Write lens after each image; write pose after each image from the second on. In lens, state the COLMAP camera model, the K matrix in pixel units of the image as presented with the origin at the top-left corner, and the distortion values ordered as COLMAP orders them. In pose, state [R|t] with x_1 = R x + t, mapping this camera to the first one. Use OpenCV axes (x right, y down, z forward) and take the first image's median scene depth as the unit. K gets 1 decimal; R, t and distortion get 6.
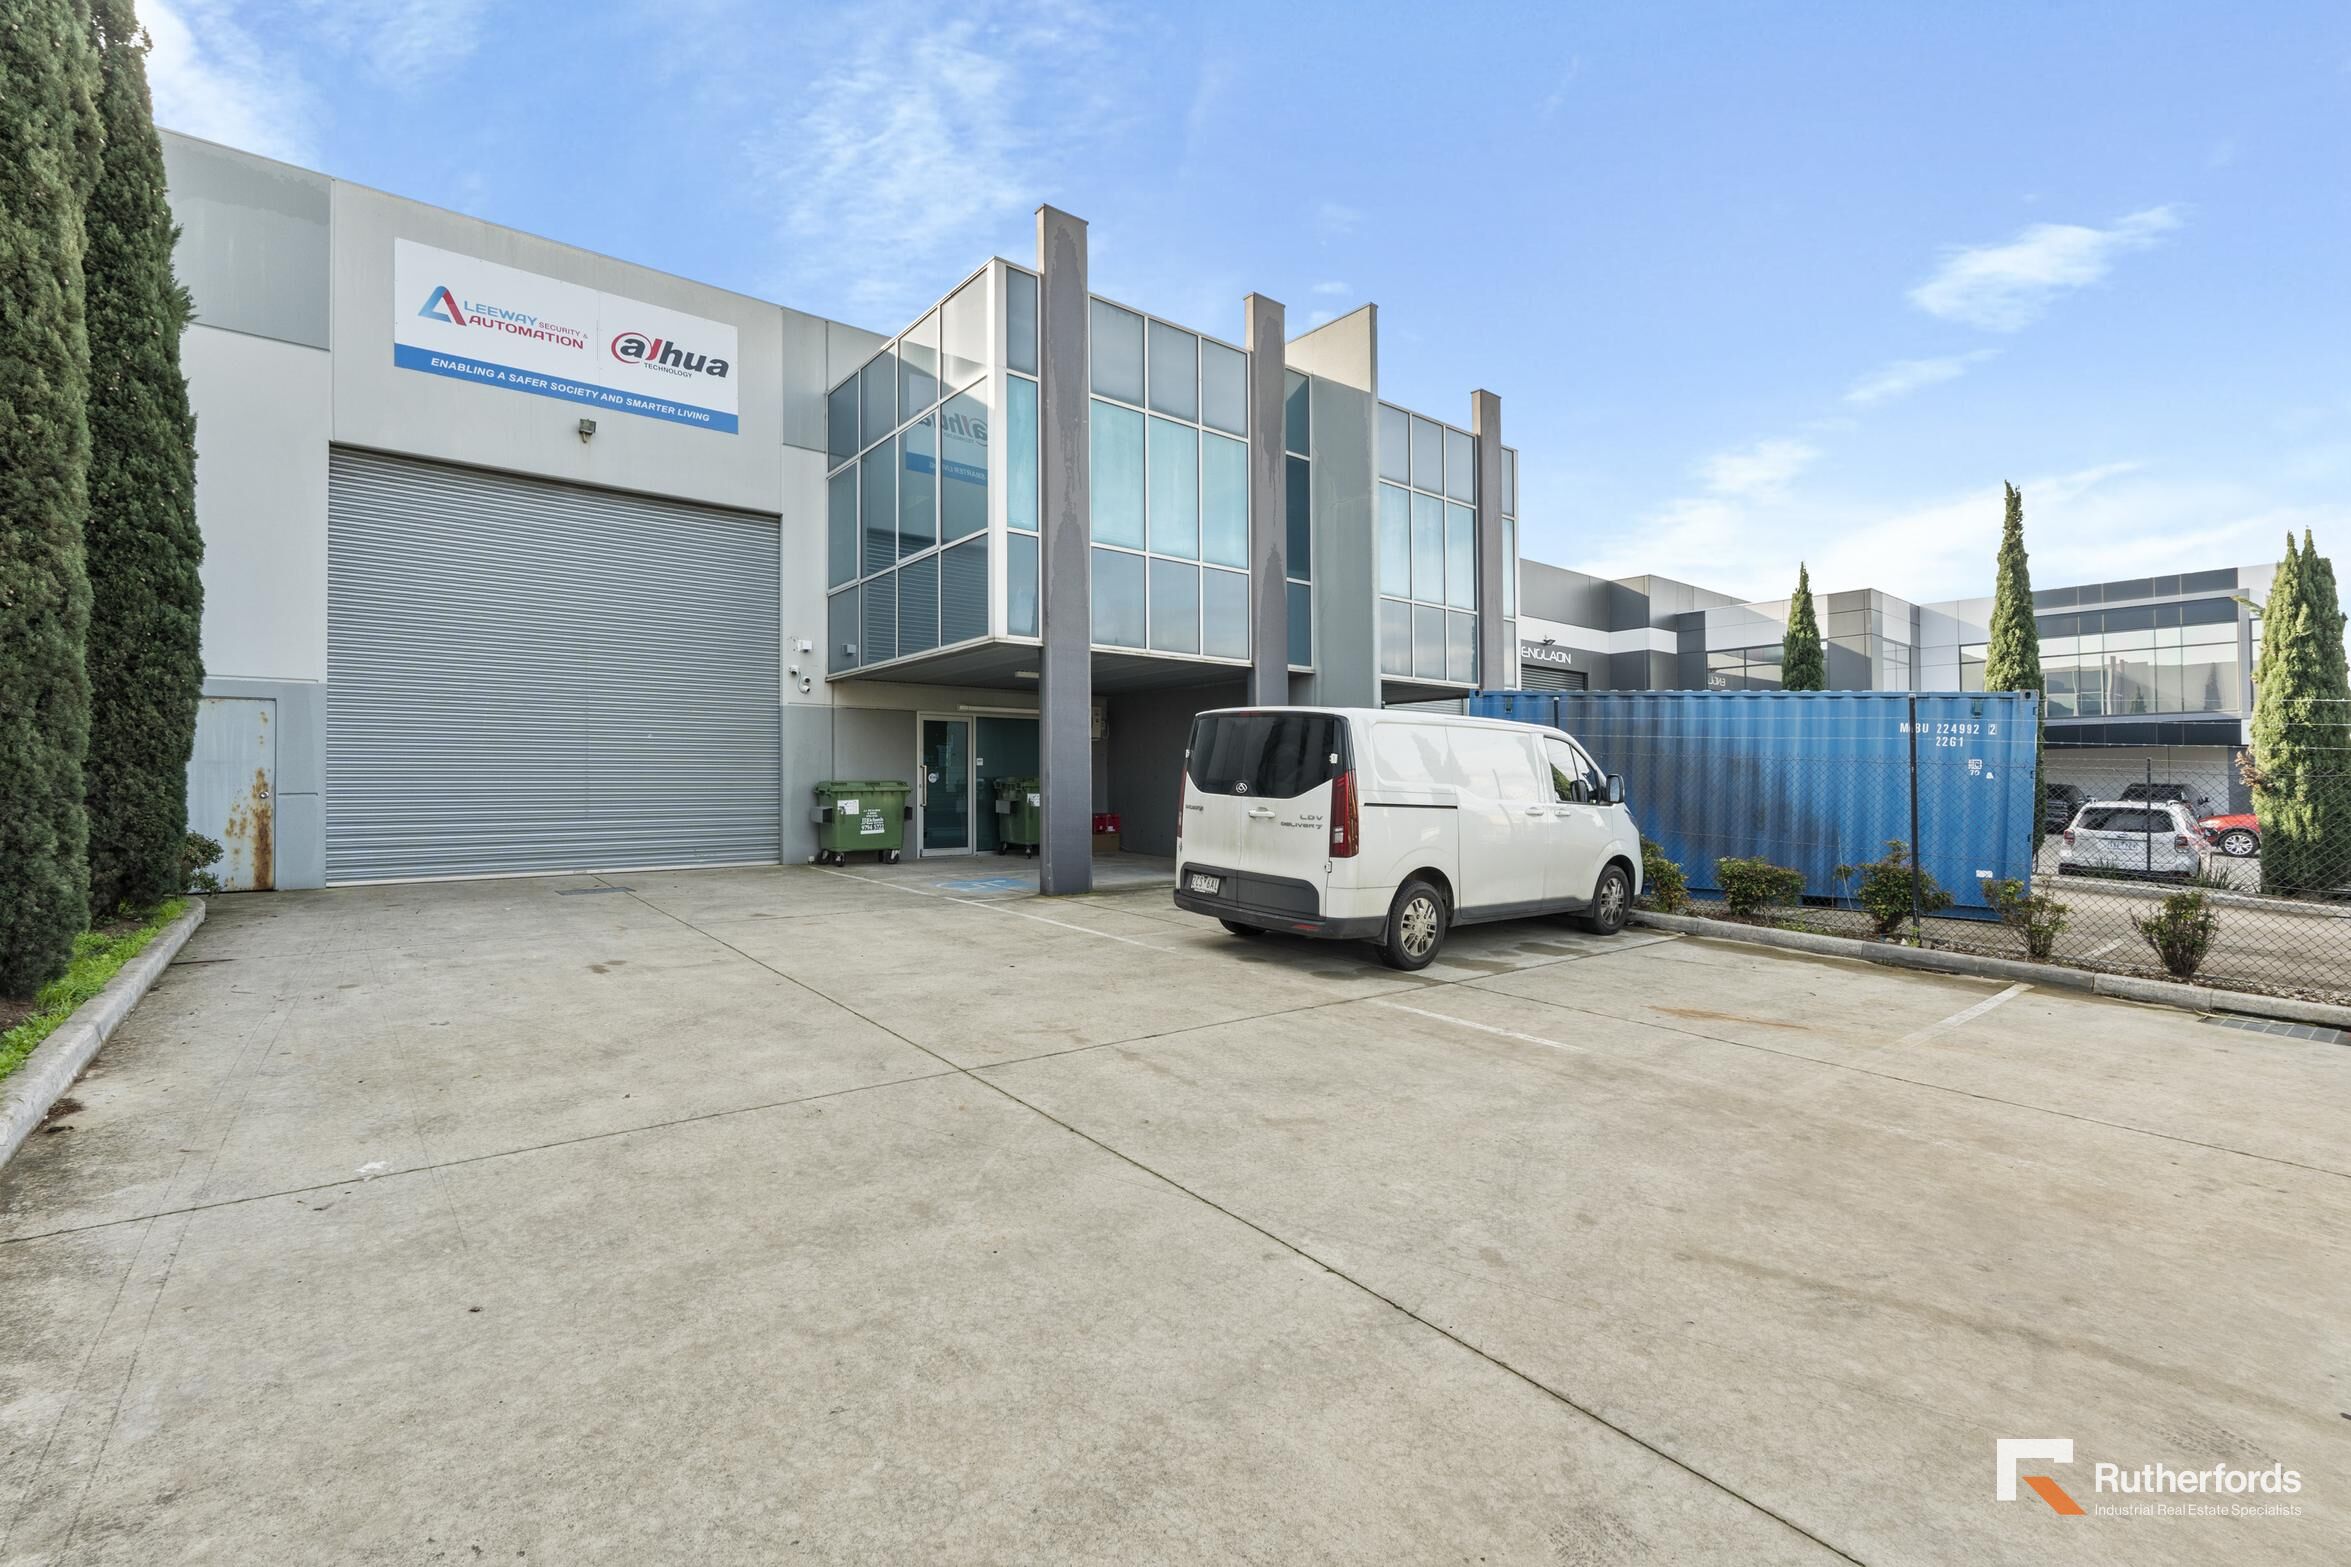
lens RADIAL K [[1035.4, 0, 1178.0], [0, 1035.4, 776.2], [0, 0, 1]] dist [-0.000789, -0.000094]
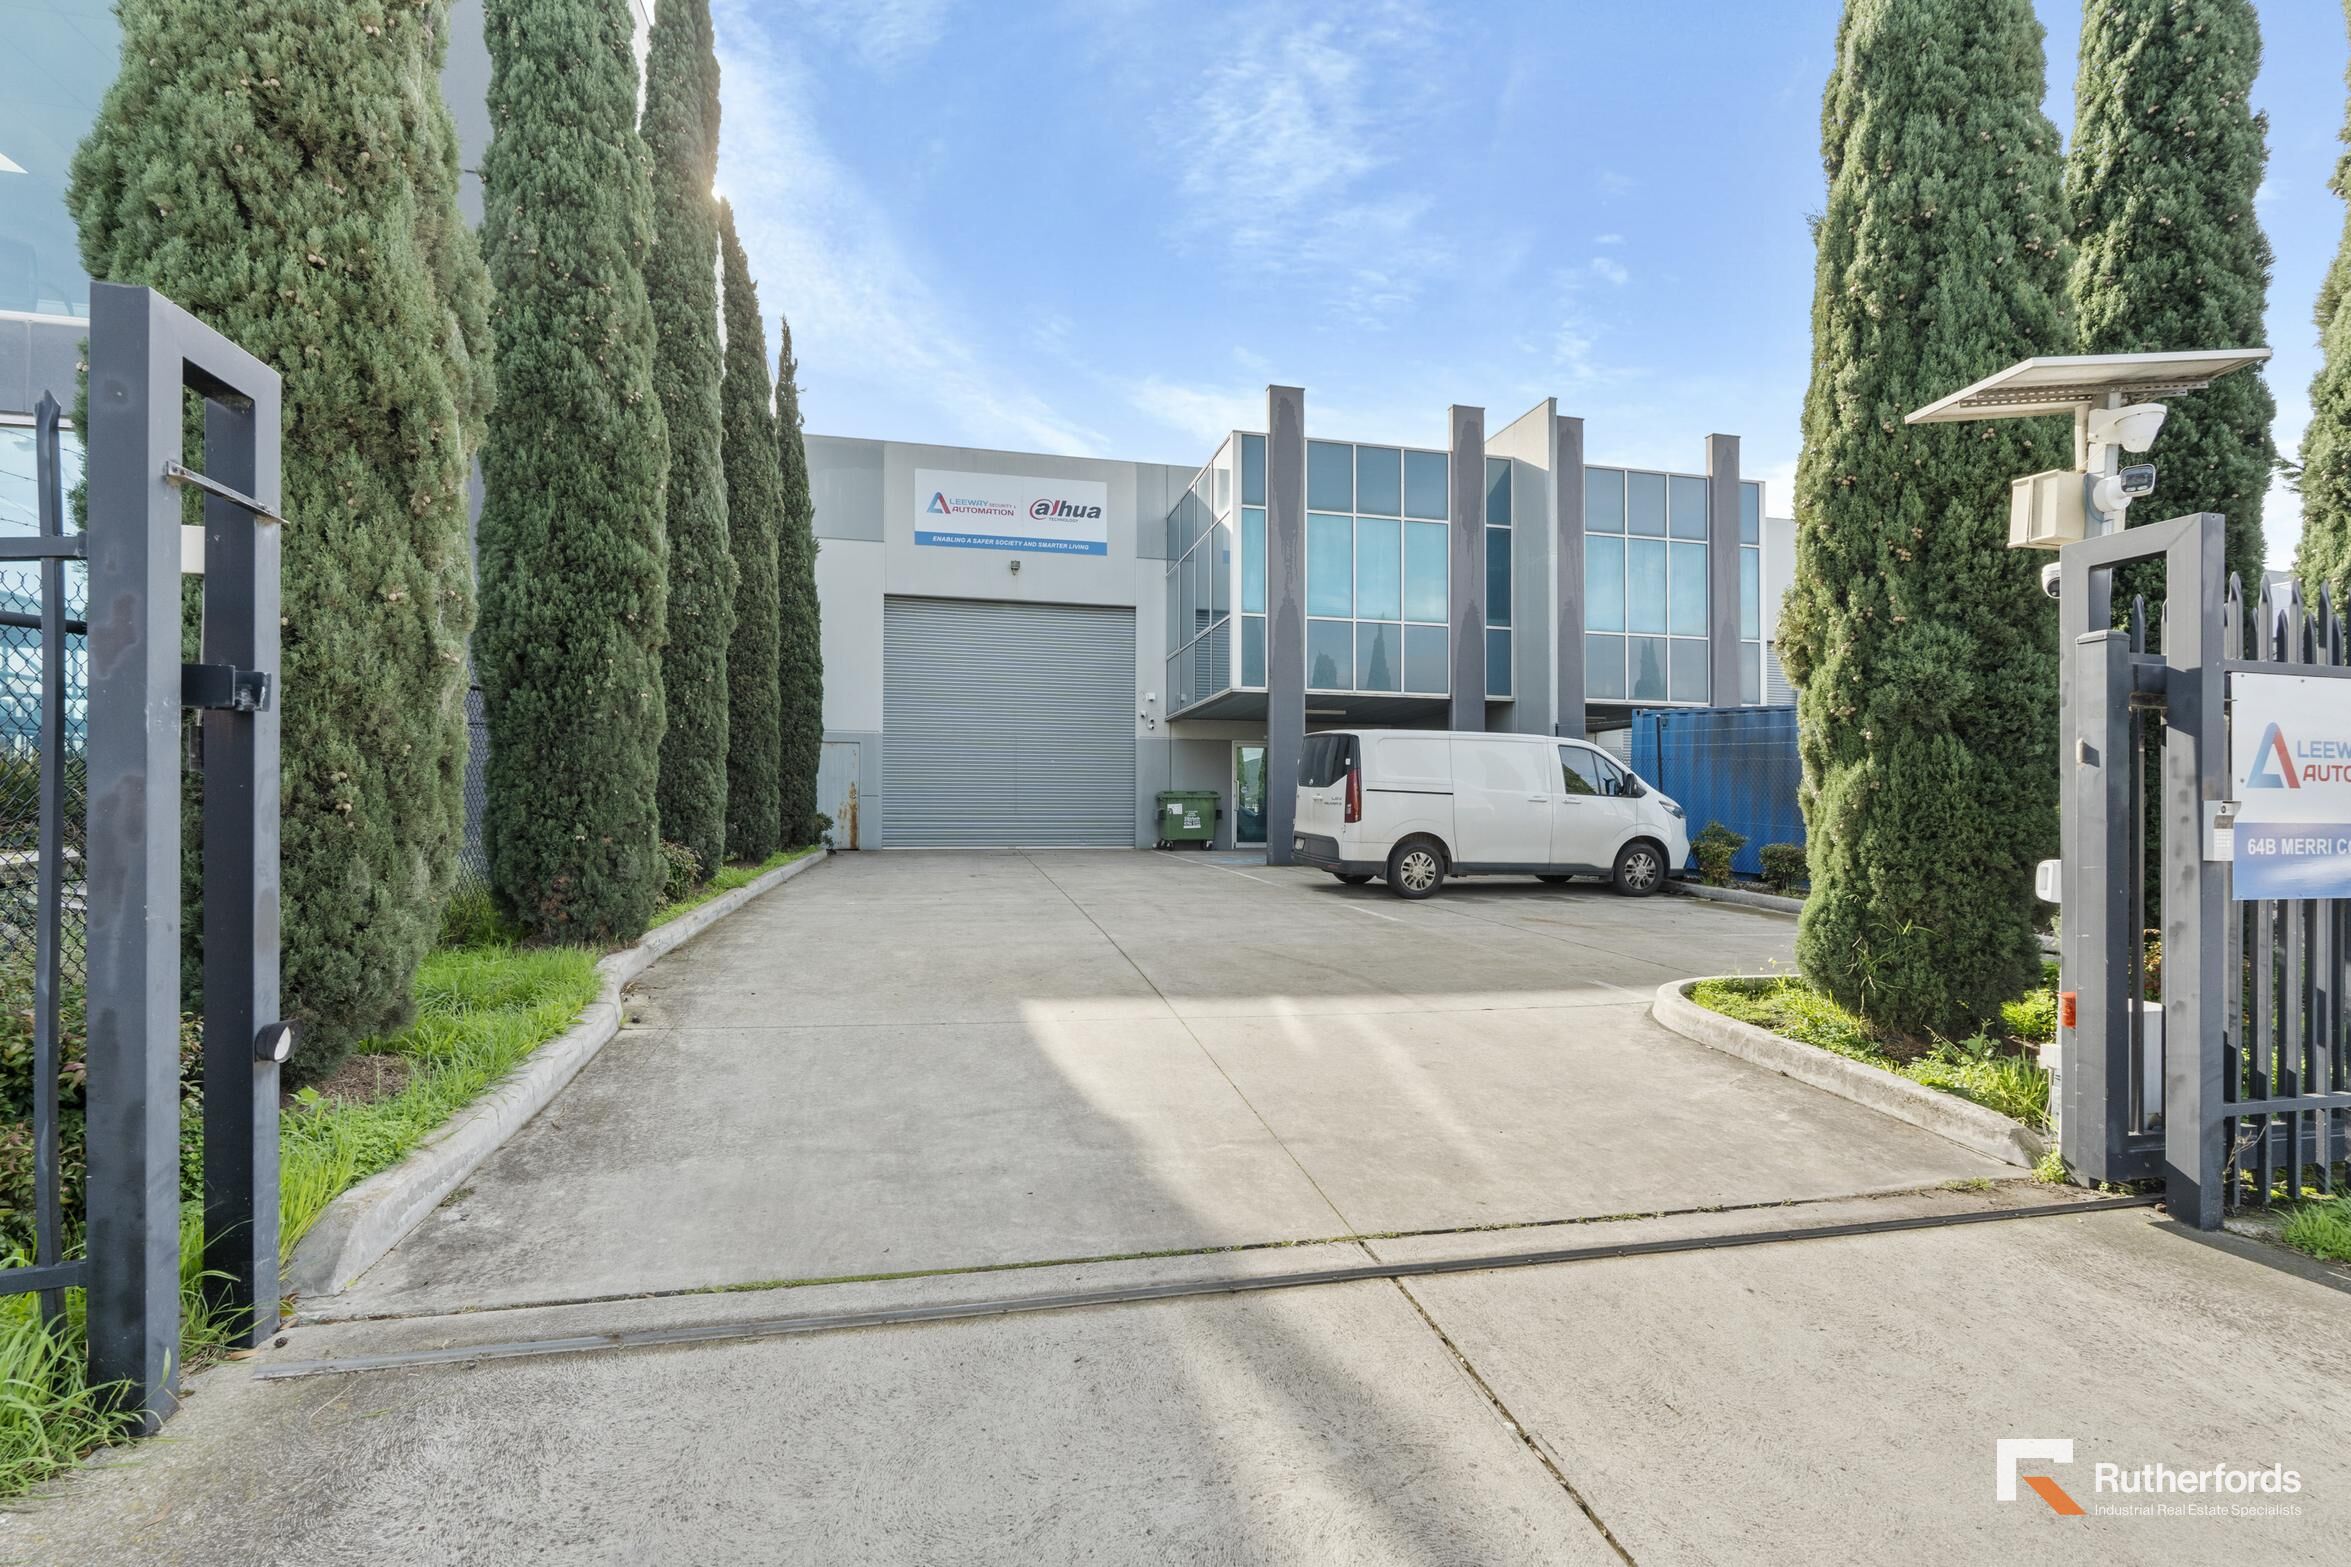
lens RADIAL K [[1042.8, 0, 1177.9], [0, 1042.8, 812.3], [0, 0, 1]] dist [0.000845, 0.000014]
pose [[0.899316, 0.003795, -0.437282, 0.401263], [-0.001852, 0.999986, 0.004868, 0.035326], [0.437295, -0.003568, 0.899311, -0.370474]]
